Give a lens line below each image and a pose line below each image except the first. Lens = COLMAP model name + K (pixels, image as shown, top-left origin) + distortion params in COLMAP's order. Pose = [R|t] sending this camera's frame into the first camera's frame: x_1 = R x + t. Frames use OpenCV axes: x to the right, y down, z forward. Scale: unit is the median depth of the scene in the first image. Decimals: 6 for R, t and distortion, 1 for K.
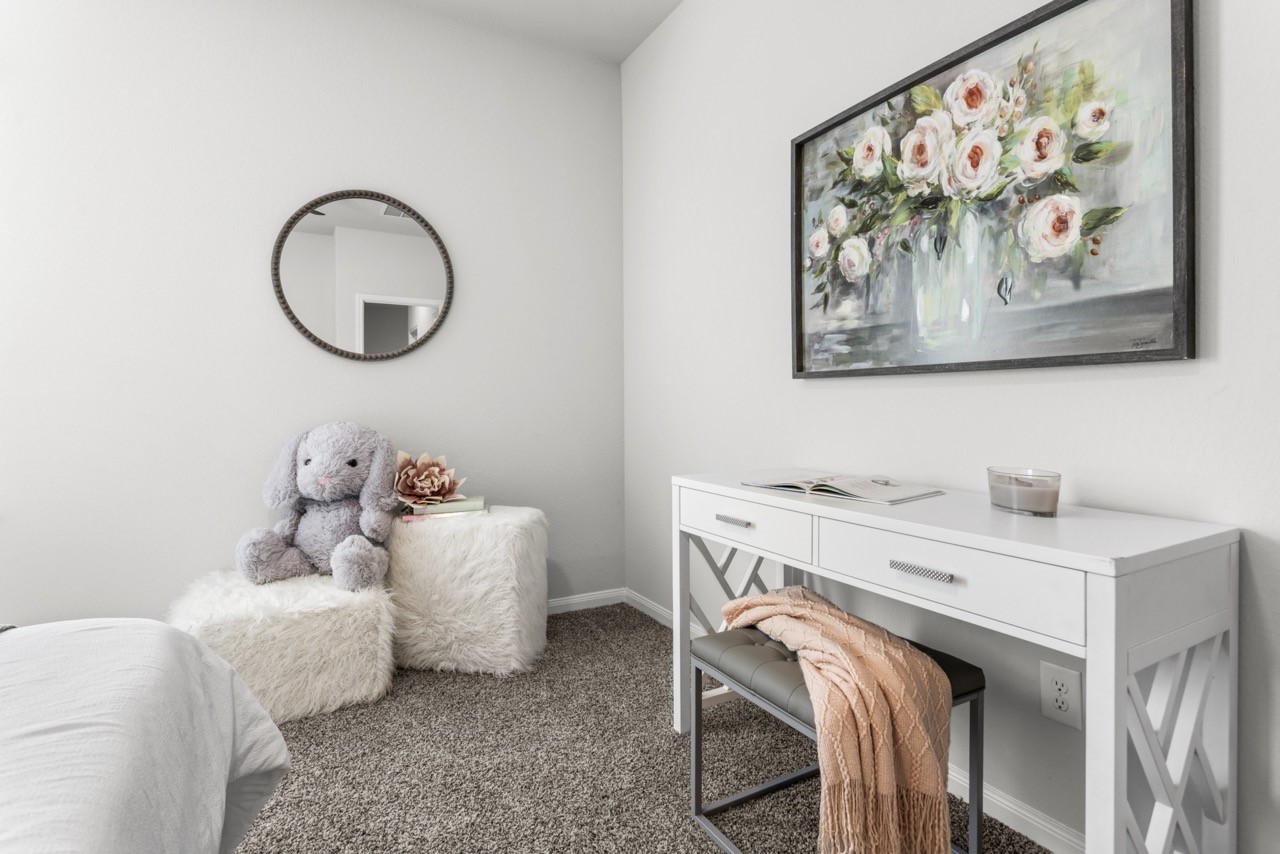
lens RADIAL K [[629.5, 0, 637.1], [0, 629.5, 406.4], [0, 0, 1]] dist [-0.004471, -0.000166]
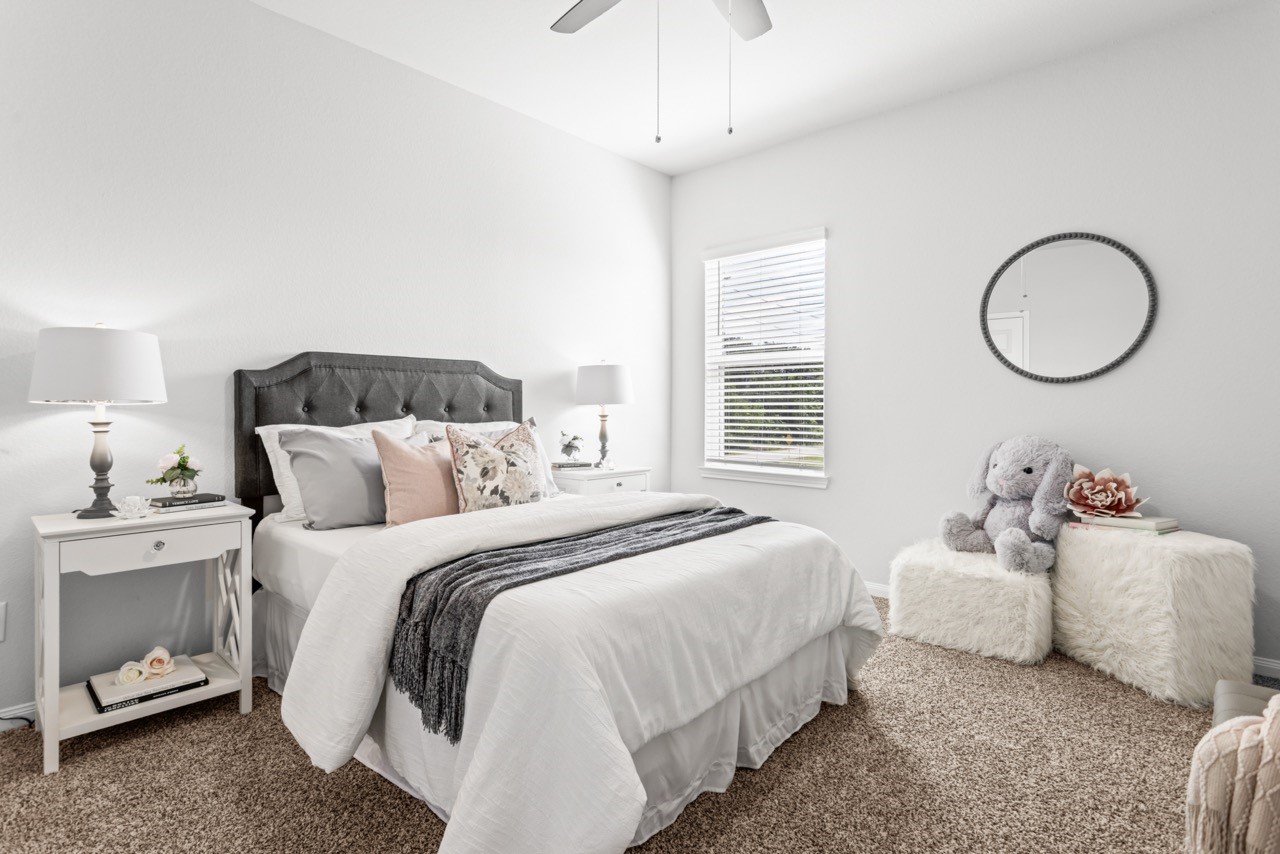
lens RADIAL K [[651.7, 0, 634.2], [0, 651.7, 401.4], [0, 0, 1]] dist [-0.002964, 0.001726]
pose [[0.320764, -0.001368, -0.947158, 0.632721], [-0.006702, 0.999971, -0.003713, -0.042354], [0.947135, 0.007539, 0.320745, -0.153457]]
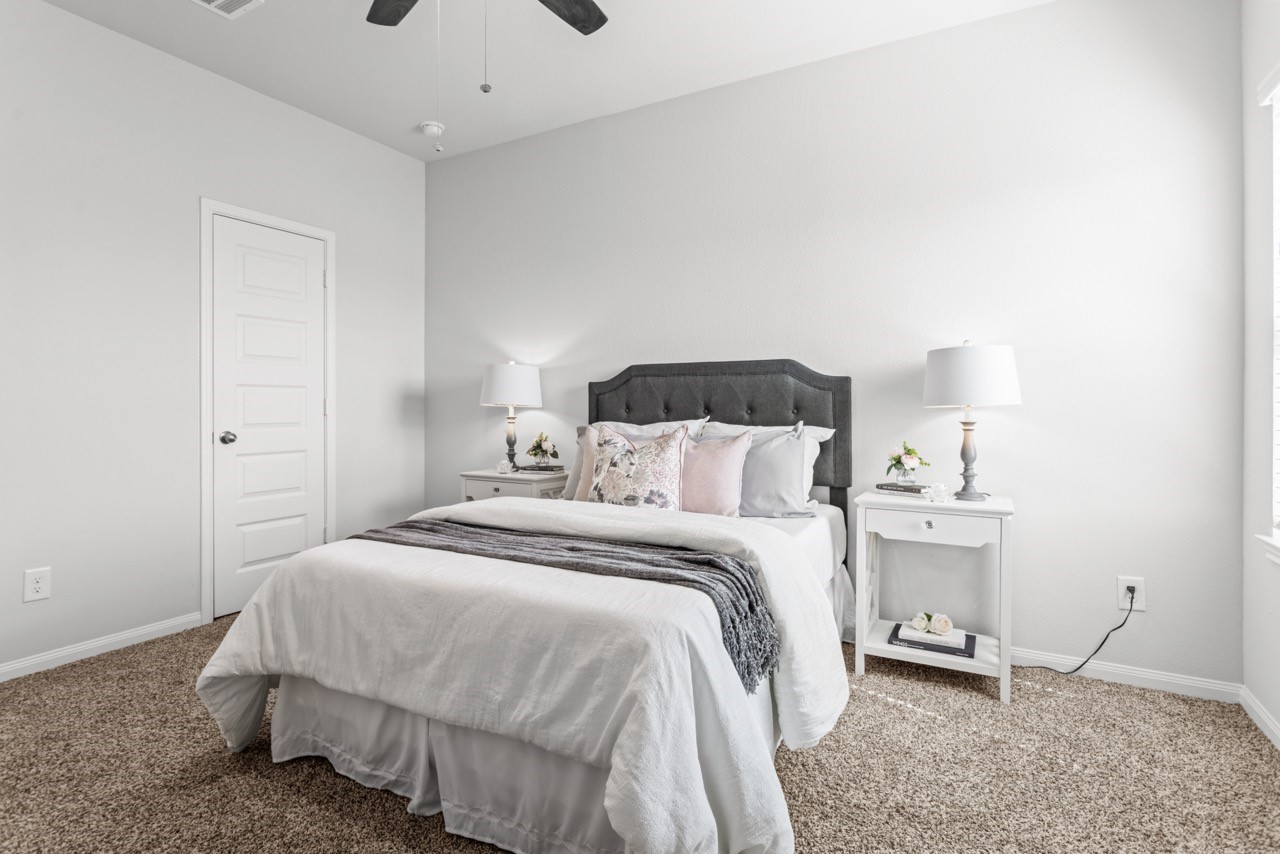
lens RADIAL K [[655.7, 0, 638.3], [0, 655.7, 398.4], [0, 0, 1]] dist [-0.003071, -0.000136]
pose [[-0.850953, 0.001043, -0.525240, -0.046506], [0.002756, 0.999993, -0.002480, -0.054744], [0.525234, -0.003558, -0.850950, 1.296860]]
